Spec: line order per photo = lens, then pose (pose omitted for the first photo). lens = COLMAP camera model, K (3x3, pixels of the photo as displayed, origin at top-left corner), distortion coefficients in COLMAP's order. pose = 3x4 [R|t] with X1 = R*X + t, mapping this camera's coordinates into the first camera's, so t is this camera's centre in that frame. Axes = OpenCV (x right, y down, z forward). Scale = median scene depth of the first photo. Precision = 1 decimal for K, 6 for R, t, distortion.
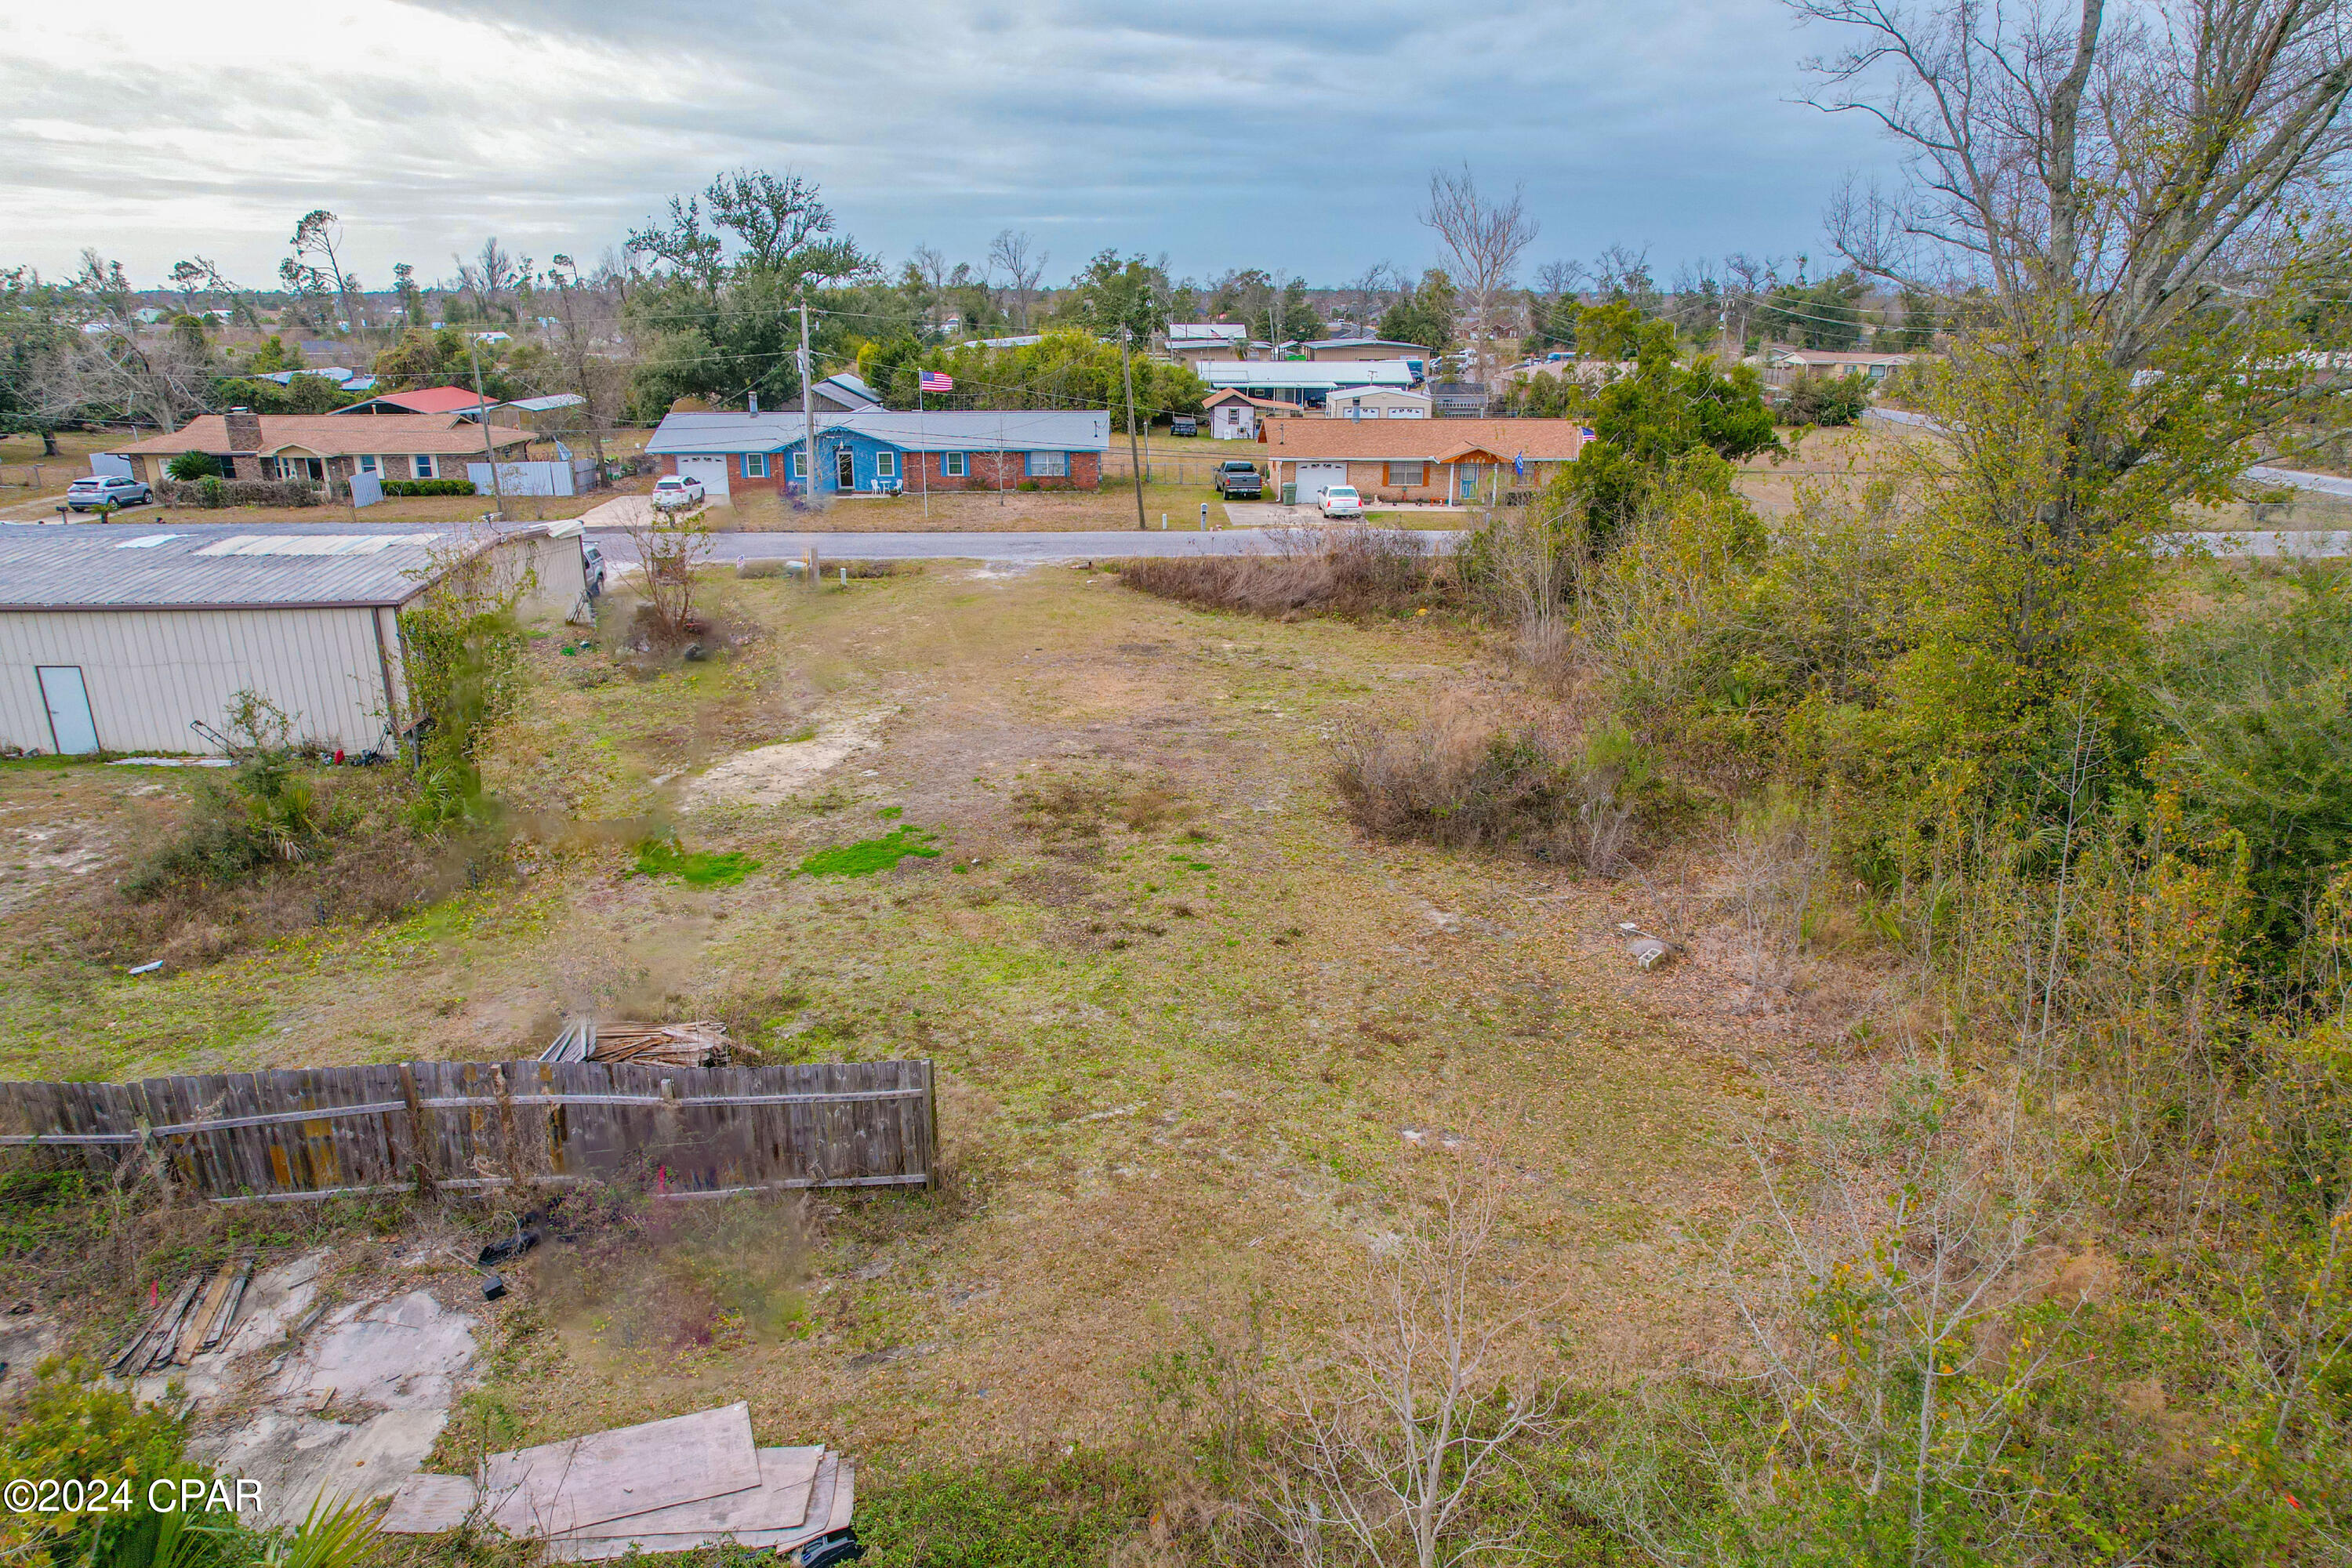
lens RADIAL K [[1506.9, 0, 1186.5], [0, 1506.9, 787.8], [0, 0, 1]] dist [-0.078026, 0.071605]
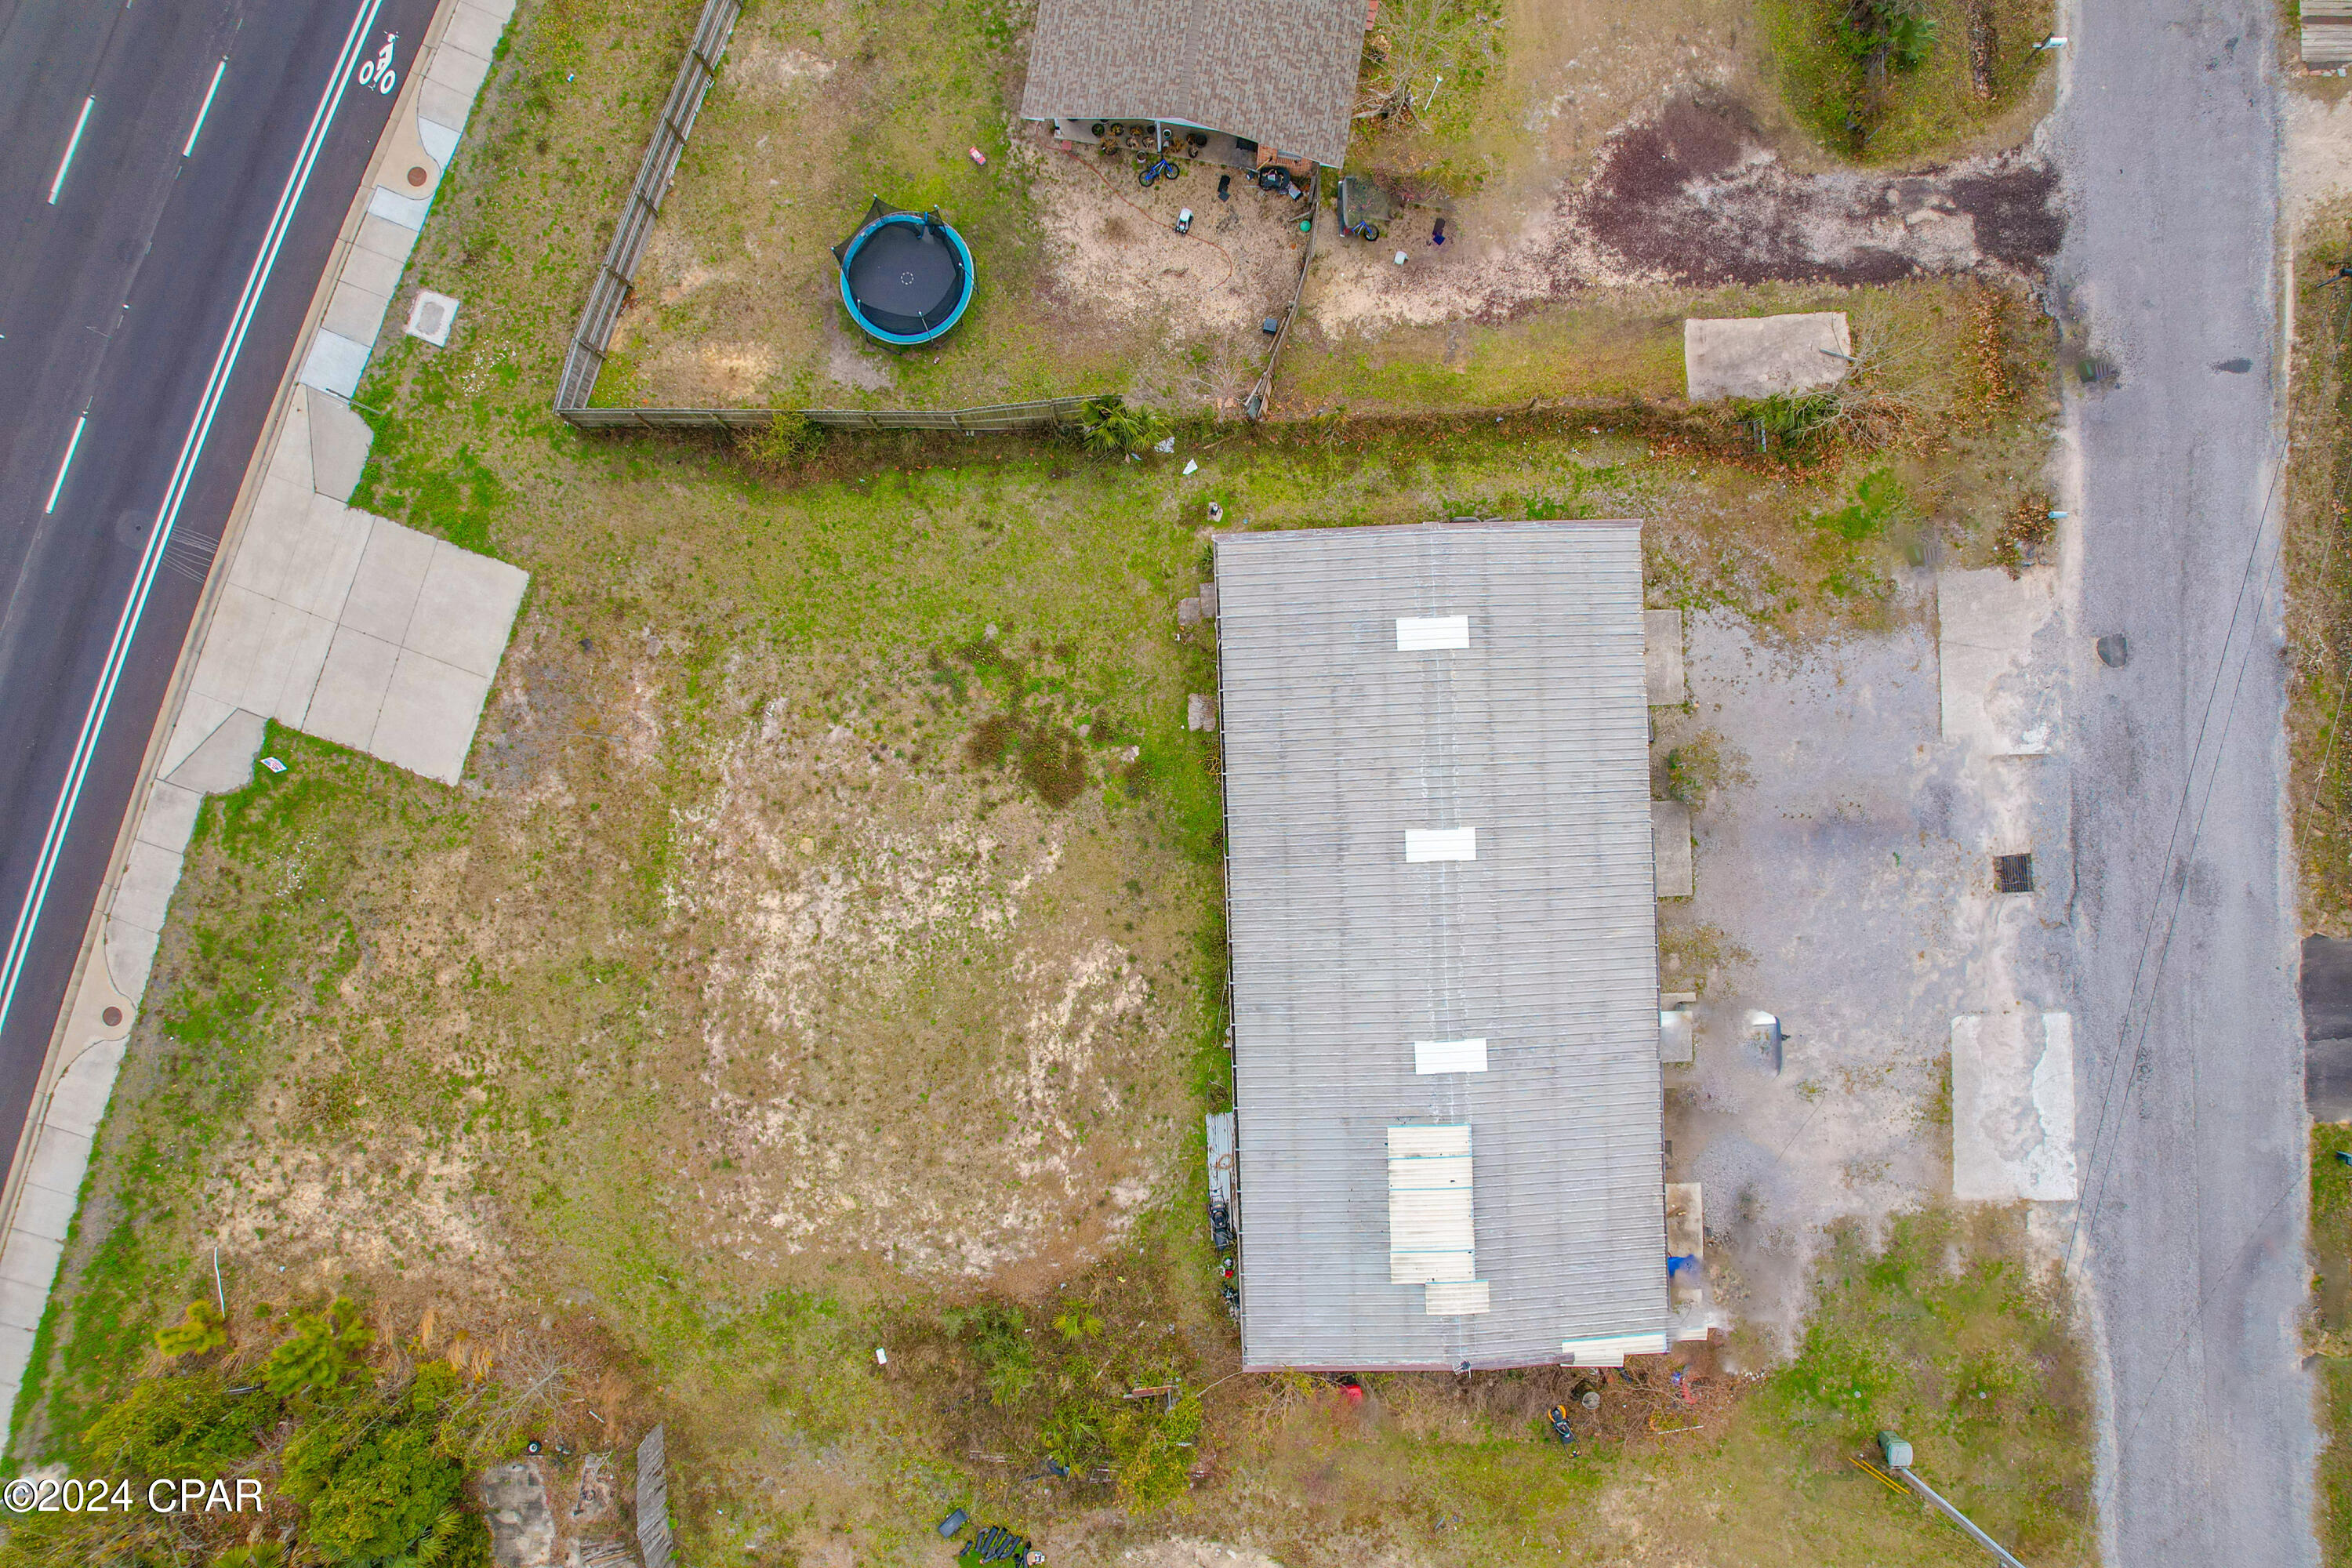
lens RADIAL K [[1506.9, 0, 1188.5], [0, 1506.9, 798.1], [0, 0, 1]] dist [-0.078026, 0.071605]
pose [[-0.001873, 0.999985, -0.005191, -1.015384], [-0.308099, 0.004361, 0.951344, -1.334792], [0.951353, 0.003381, 0.308086, 0.548255]]
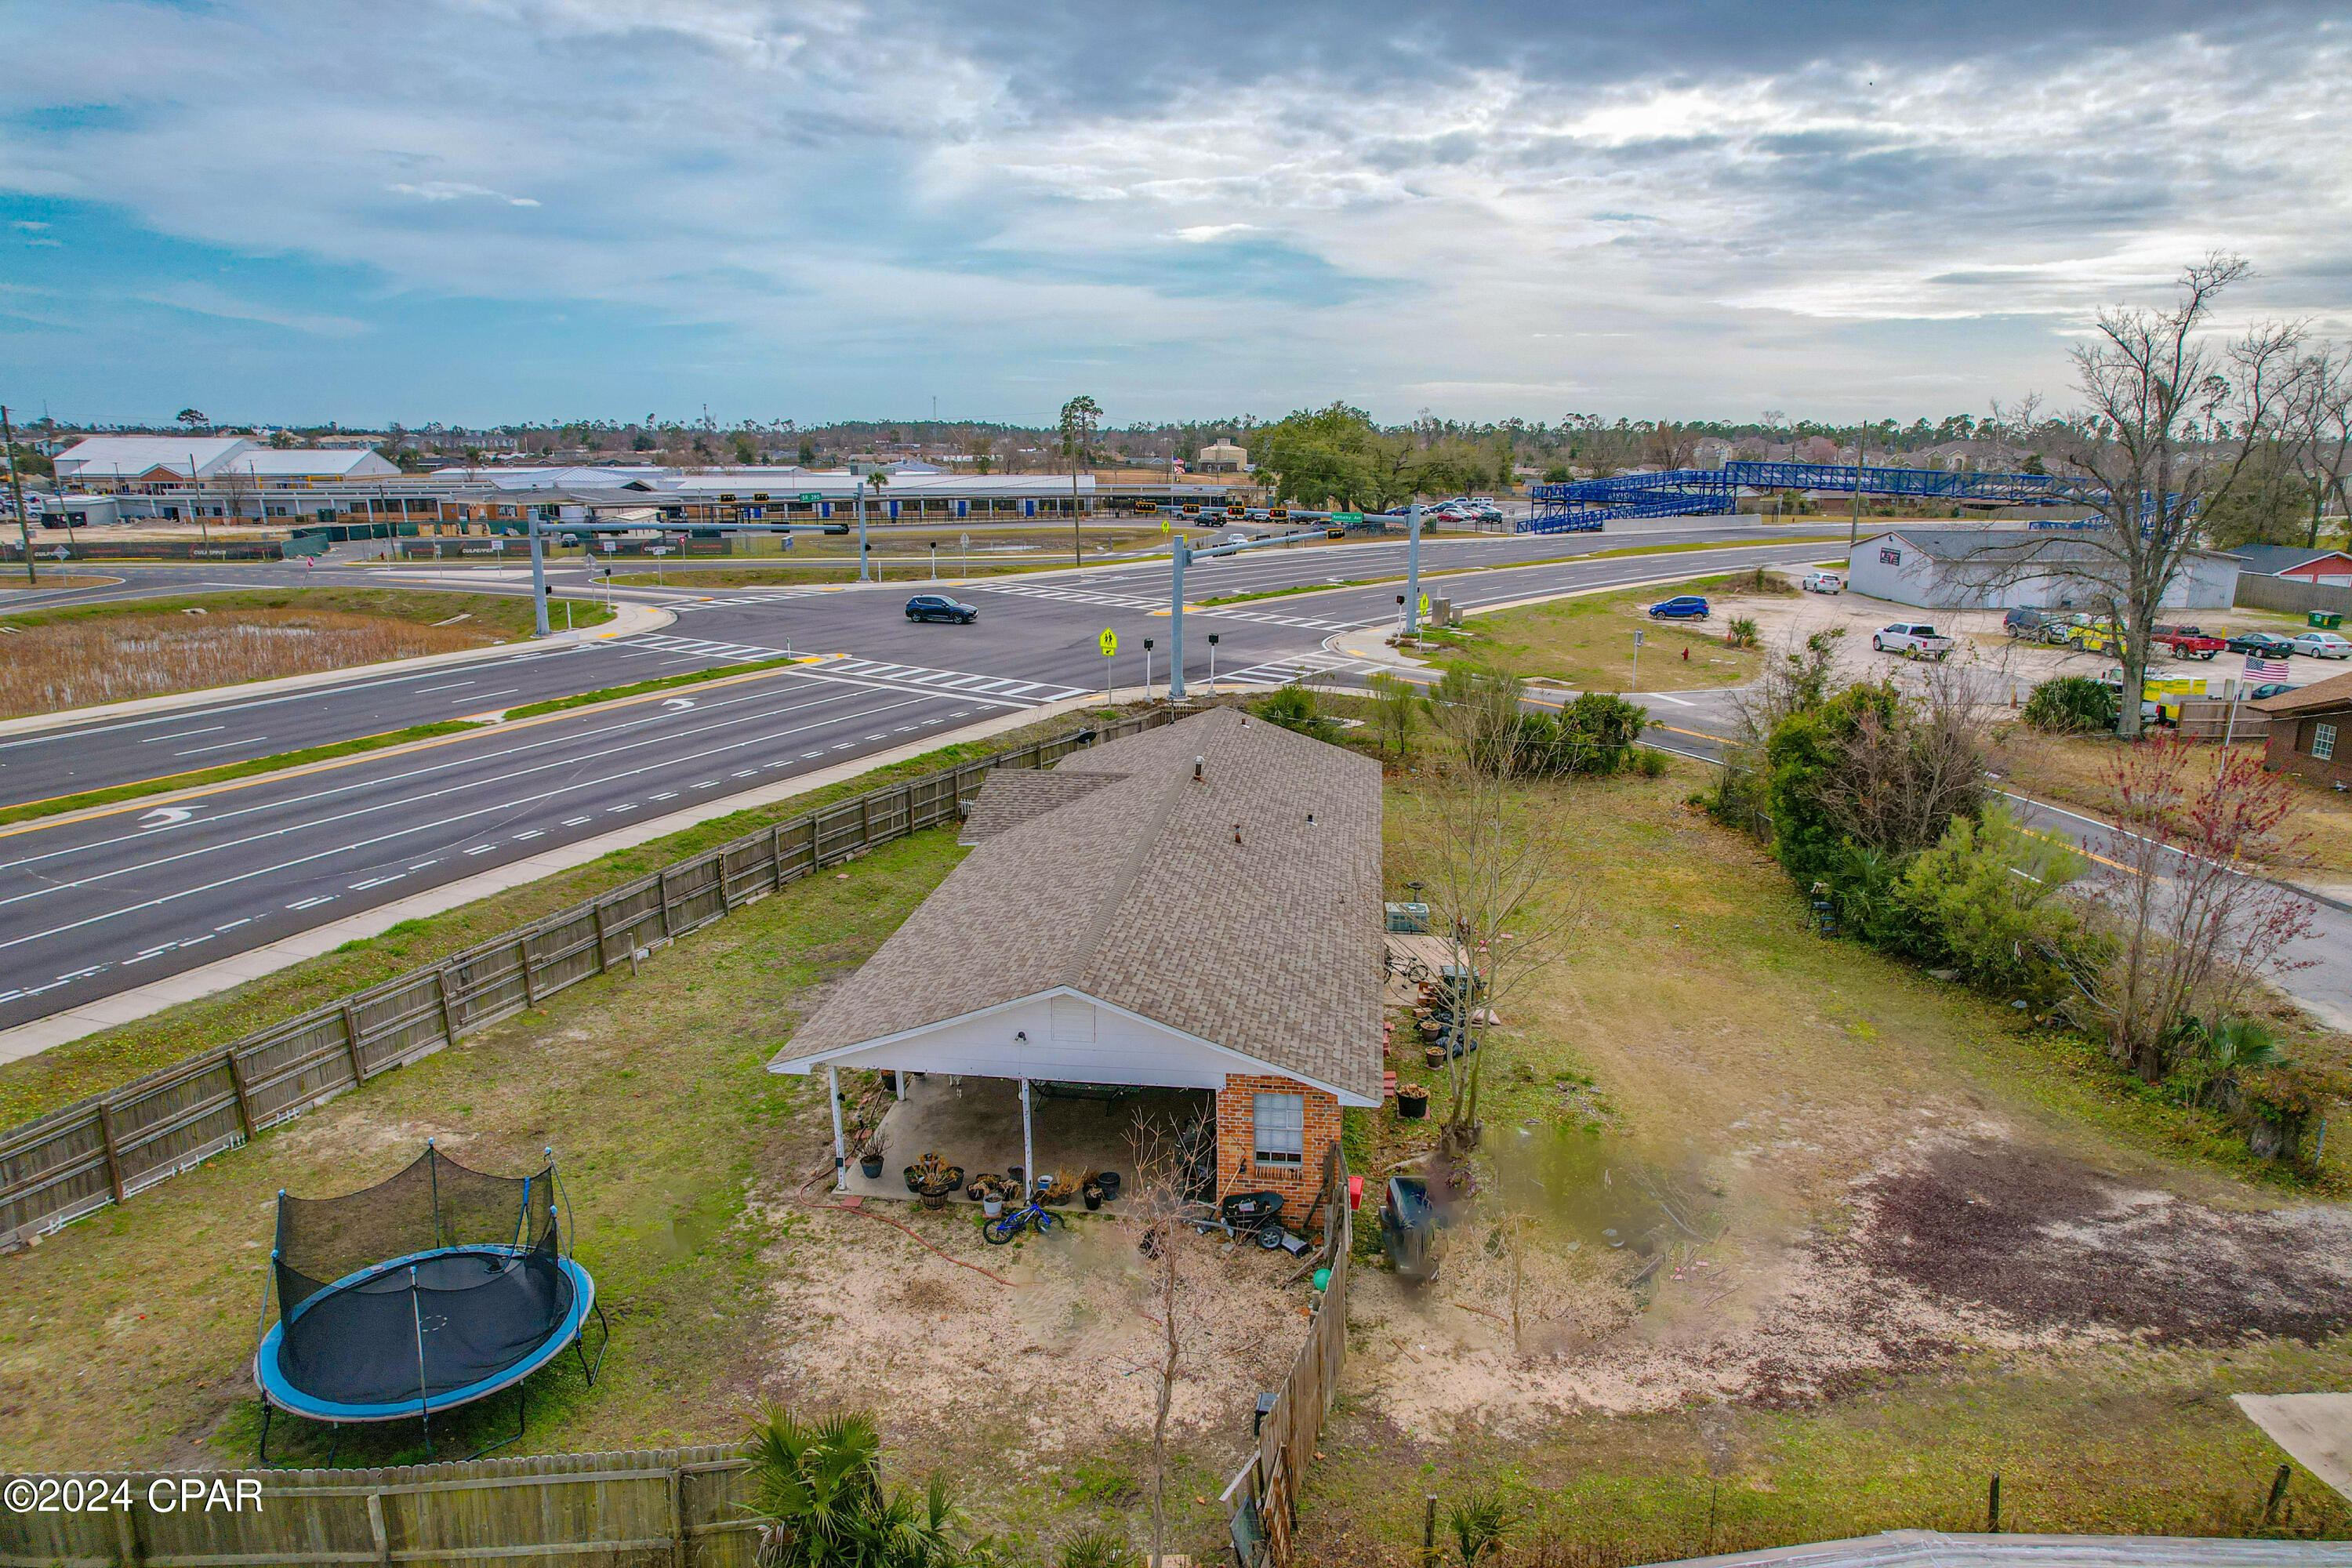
lens RADIAL K [[1506.9, 0, 1184.4], [0, 1506.9, 788.8], [0, 0, 1]] dist [-0.078026, 0.071605]
pose [[0.036437, 0.229844, -0.972545, -0.961783], [-0.317870, 0.925313, 0.206772, -0.368936], [0.947434, 0.301608, 0.106776, 0.881492]]
